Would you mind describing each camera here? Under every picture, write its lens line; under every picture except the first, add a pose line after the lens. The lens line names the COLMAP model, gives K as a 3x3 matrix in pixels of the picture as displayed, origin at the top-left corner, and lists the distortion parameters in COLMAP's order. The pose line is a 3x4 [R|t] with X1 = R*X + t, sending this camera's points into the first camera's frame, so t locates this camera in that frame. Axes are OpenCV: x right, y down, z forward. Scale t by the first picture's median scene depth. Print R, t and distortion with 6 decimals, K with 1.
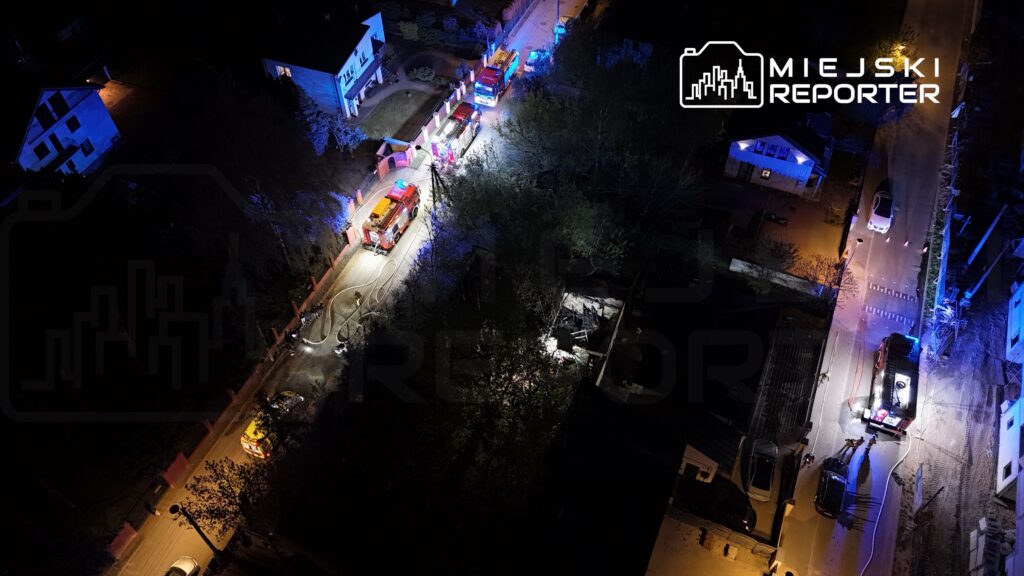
lens RADIAL K [[777.4, 0, 507.8], [0, 777.4, 286.8], [0, 0, 1]] dist [0.100917, -0.109642]
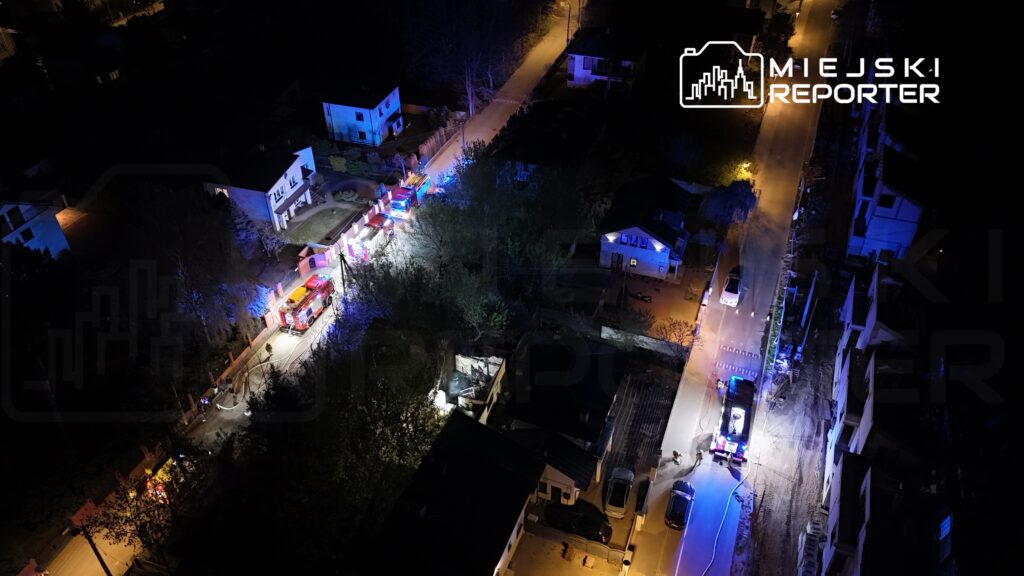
lens RADIAL K [[777.4, 0, 517.4], [0, 777.4, 277.2], [0, 0, 1]] dist [0.100917, -0.109642]
pose [[0.998634, -0.027681, 0.044309, 0.107924], [0.037158, 0.972500, -0.229919, 0.147591], [-0.036726, 0.231251, 0.972201, -0.128200]]
